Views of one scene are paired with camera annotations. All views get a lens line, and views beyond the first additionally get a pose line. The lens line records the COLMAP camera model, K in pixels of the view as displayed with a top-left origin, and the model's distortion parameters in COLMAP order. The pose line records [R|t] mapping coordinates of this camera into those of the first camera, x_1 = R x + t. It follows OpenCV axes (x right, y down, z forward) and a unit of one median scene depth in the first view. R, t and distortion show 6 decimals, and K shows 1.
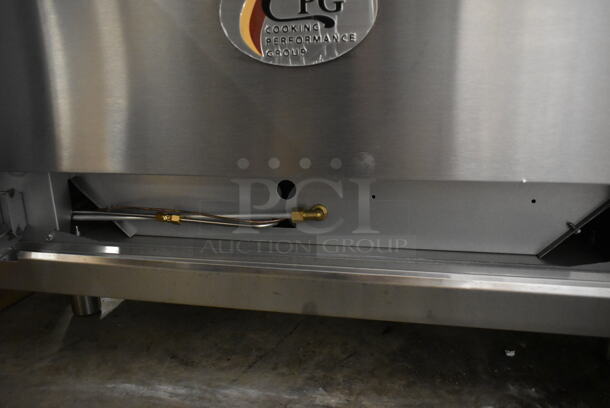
lens RADIAL K [[467.5, 0, 305.0], [0, 467.5, 204.0], [0, 0, 1]] dist [-0.002664, 0.000621]
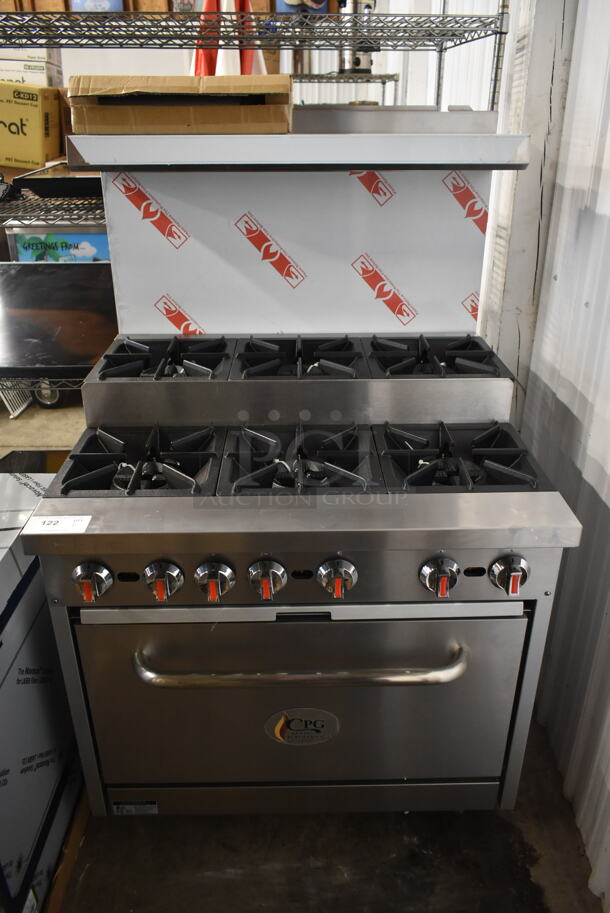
lens RADIAL K [[699.8, 0, 299.3], [0, 699.8, 456.4], [0, 0, 1]] dist [-0.002664, 0.000621]
pose [[0.978465, -0.081286, 0.189736, -0.428212], [0.043845, 0.980067, 0.193768, -1.778578], [-0.201705, -0.181276, 0.962525, -1.463310]]
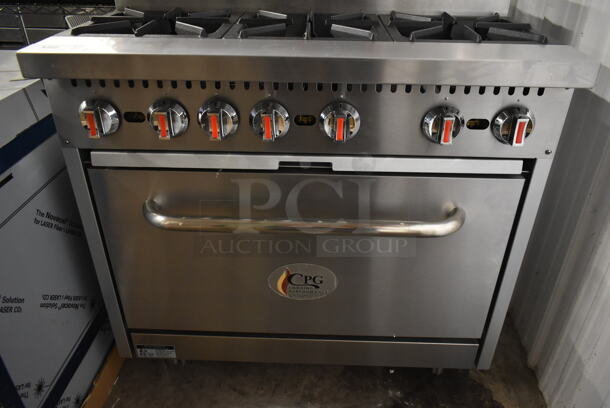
lens RADIAL K [[467.5, 0, 305.0], [0, 467.5, 204.0], [0, 0, 1]] dist [-0.002664, 0.000621]
pose [[0.986625, -0.058356, 0.152205, -0.269763], [0.016109, 0.964060, 0.265197, -1.113527], [-0.162211, -0.259198, 0.952105, -0.883563]]
